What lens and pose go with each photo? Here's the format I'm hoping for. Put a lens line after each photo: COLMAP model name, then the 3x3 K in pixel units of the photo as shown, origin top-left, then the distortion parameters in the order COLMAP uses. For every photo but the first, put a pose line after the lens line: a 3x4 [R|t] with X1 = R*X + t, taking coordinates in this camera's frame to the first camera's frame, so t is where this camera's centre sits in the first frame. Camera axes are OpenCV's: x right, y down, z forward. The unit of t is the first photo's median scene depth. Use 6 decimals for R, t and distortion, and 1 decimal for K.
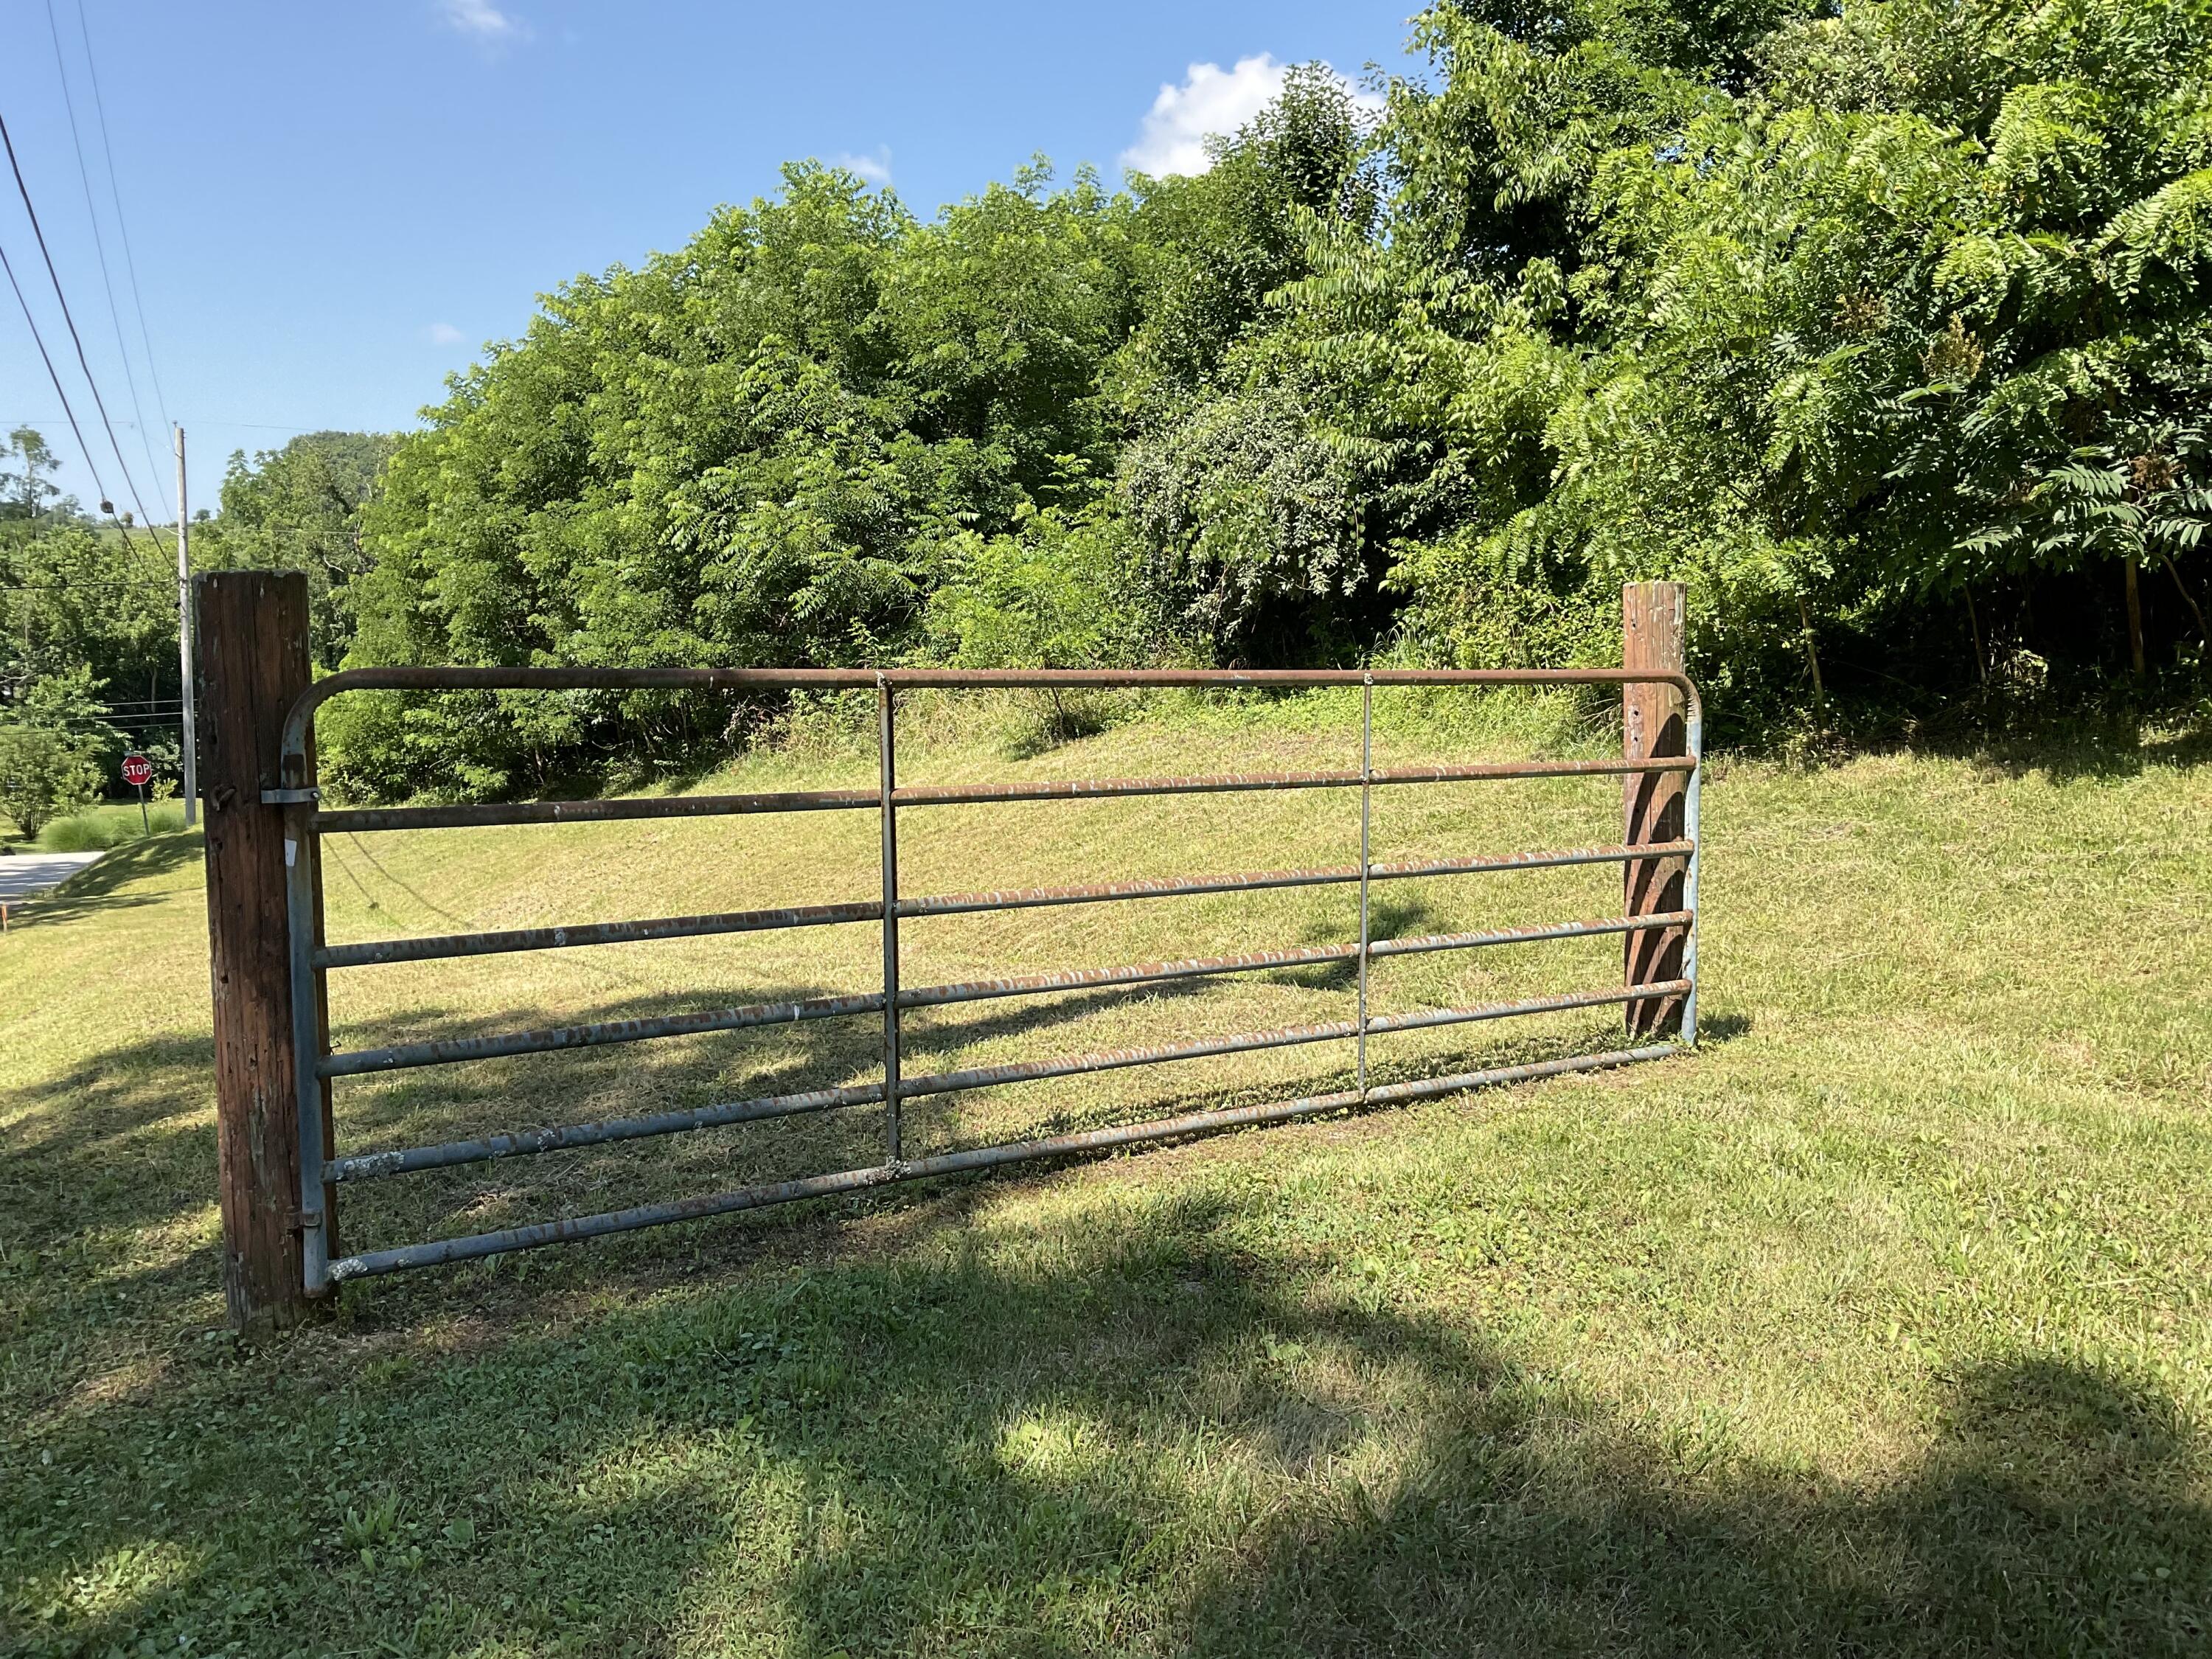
lens RADIAL K [[1837.1, 0, 1107.1], [0, 1837.1, 828.2], [0, 0, 1]] dist [0.061938, -0.129255]
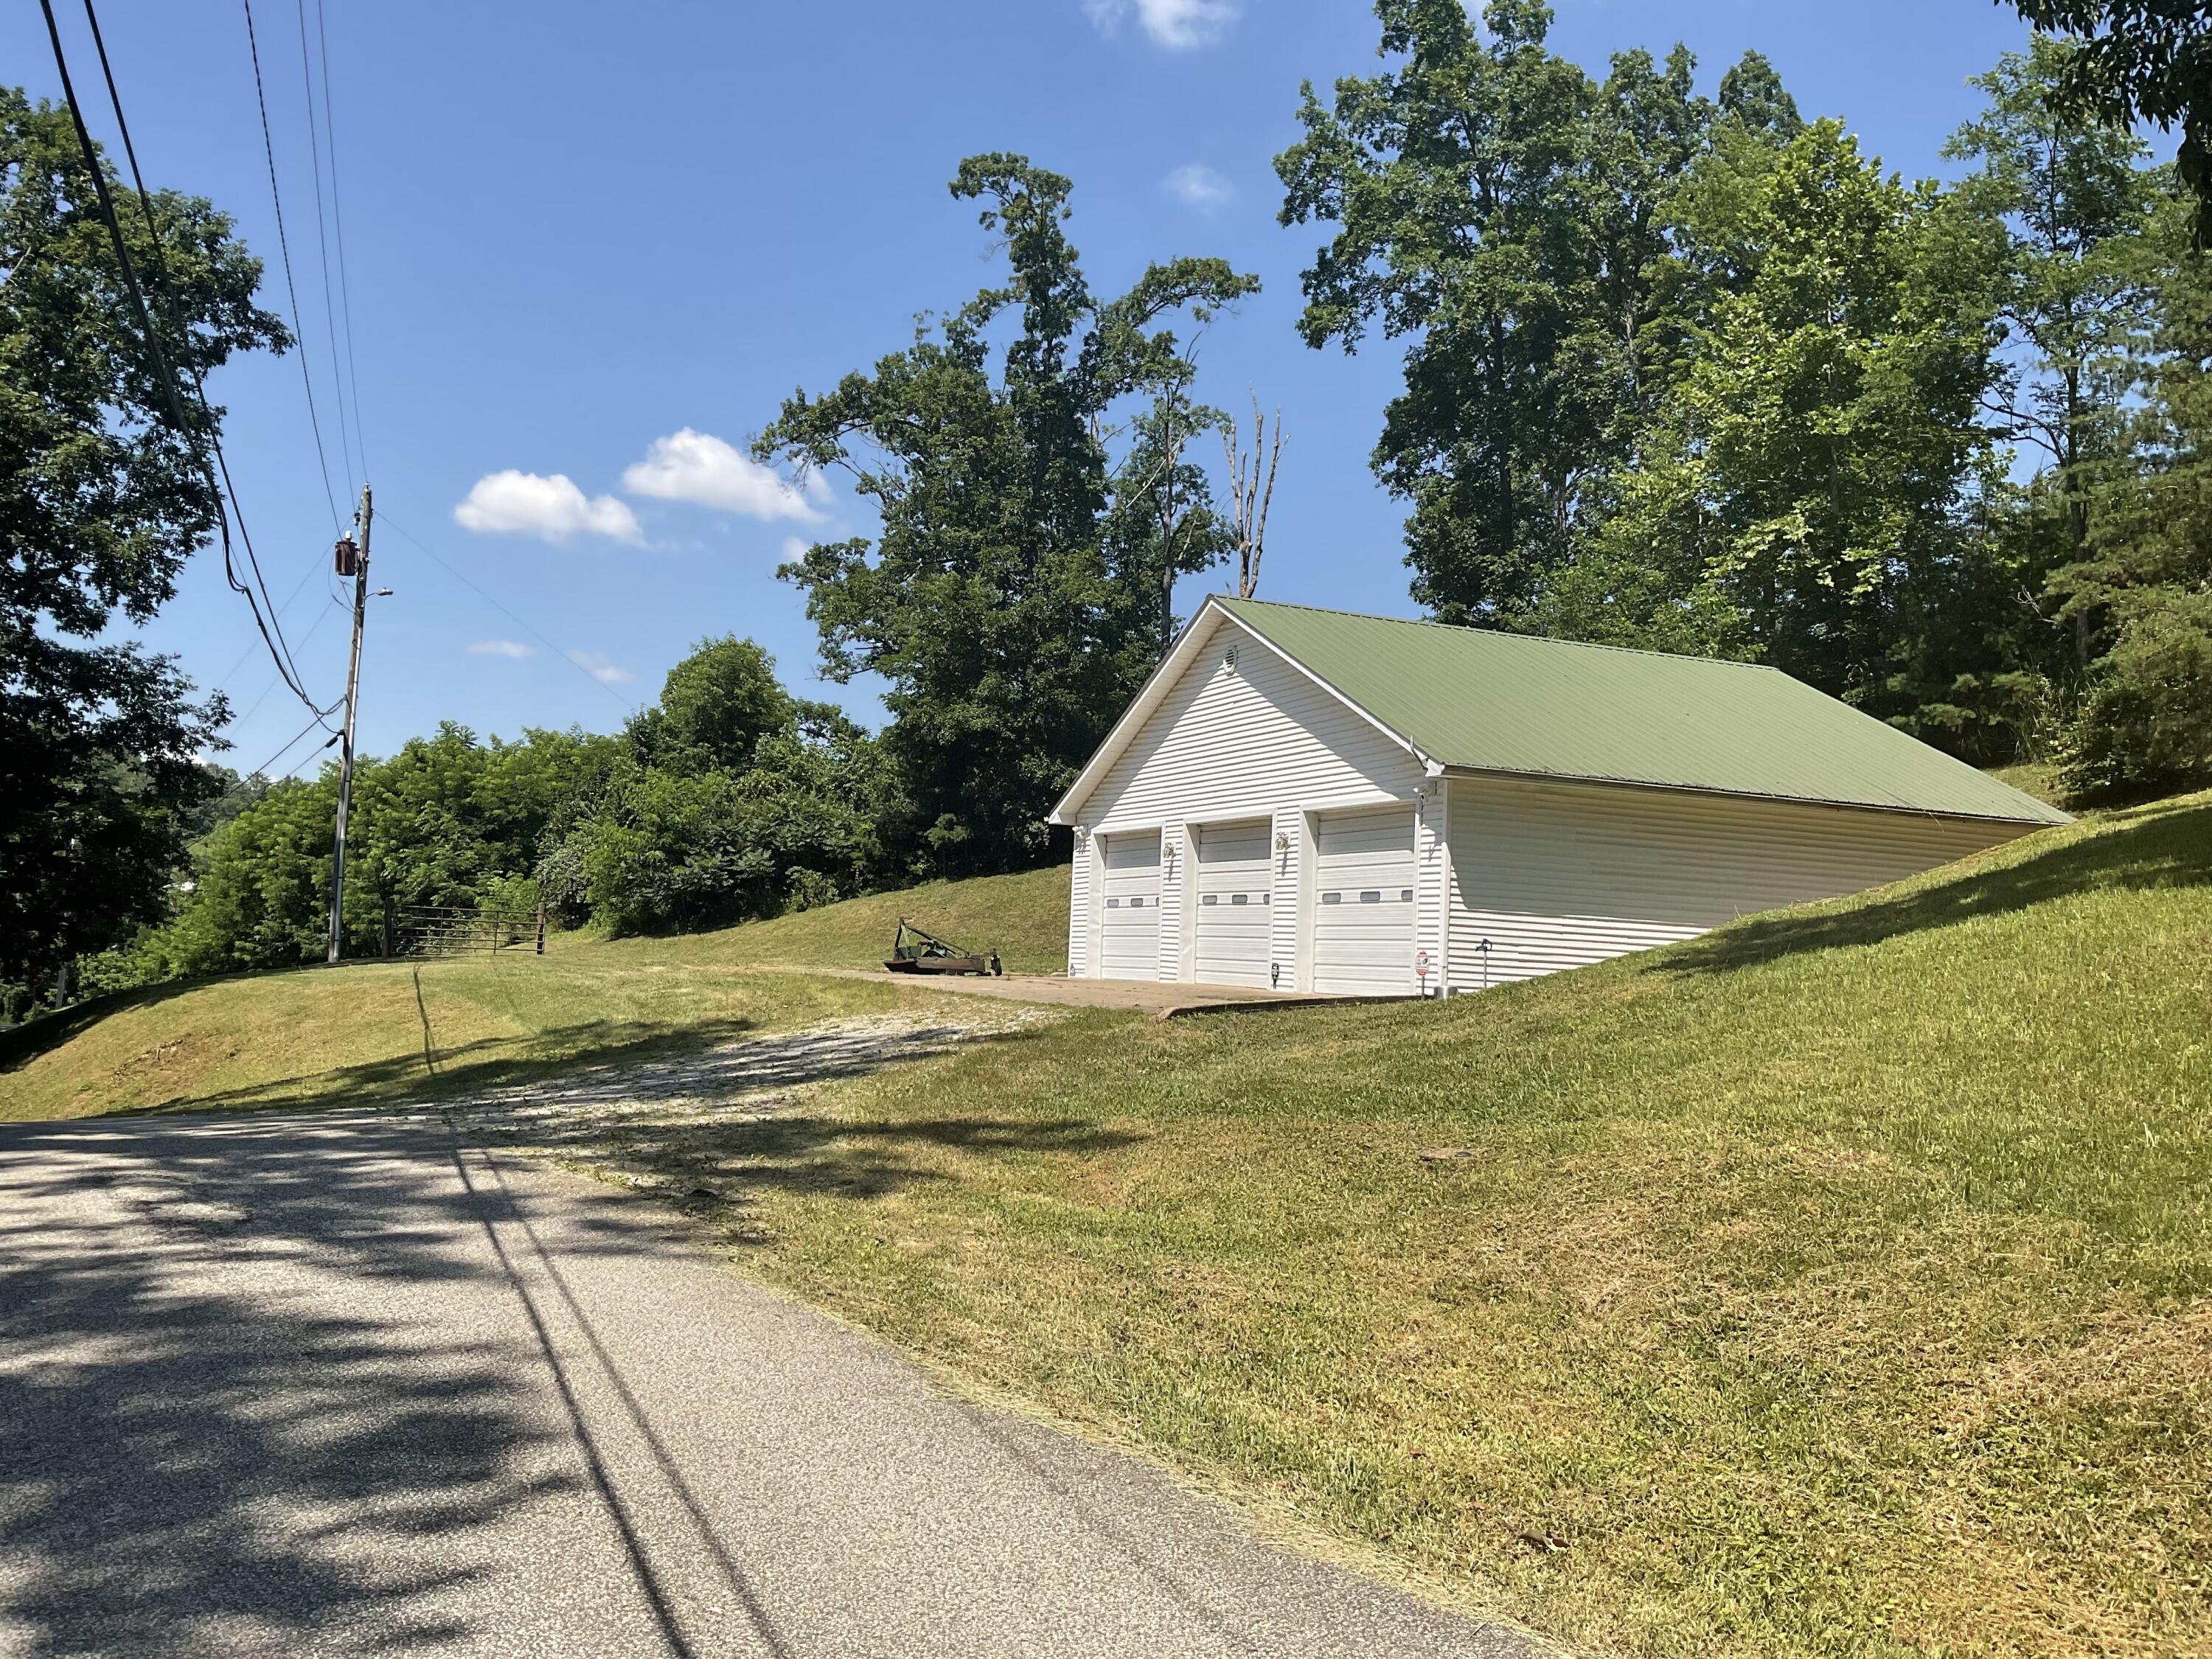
lens RADIAL K [[1837.1, 0, 1092.9], [0, 1837.1, 834.4], [0, 0, 1]] dist [0.061938, -0.129255]
pose [[0.983386, 0.045174, 0.175816, 0.300658], [-0.013863, 0.984401, -0.175391, 0.243655], [-0.180997, 0.170040, 0.968673, -1.803468]]
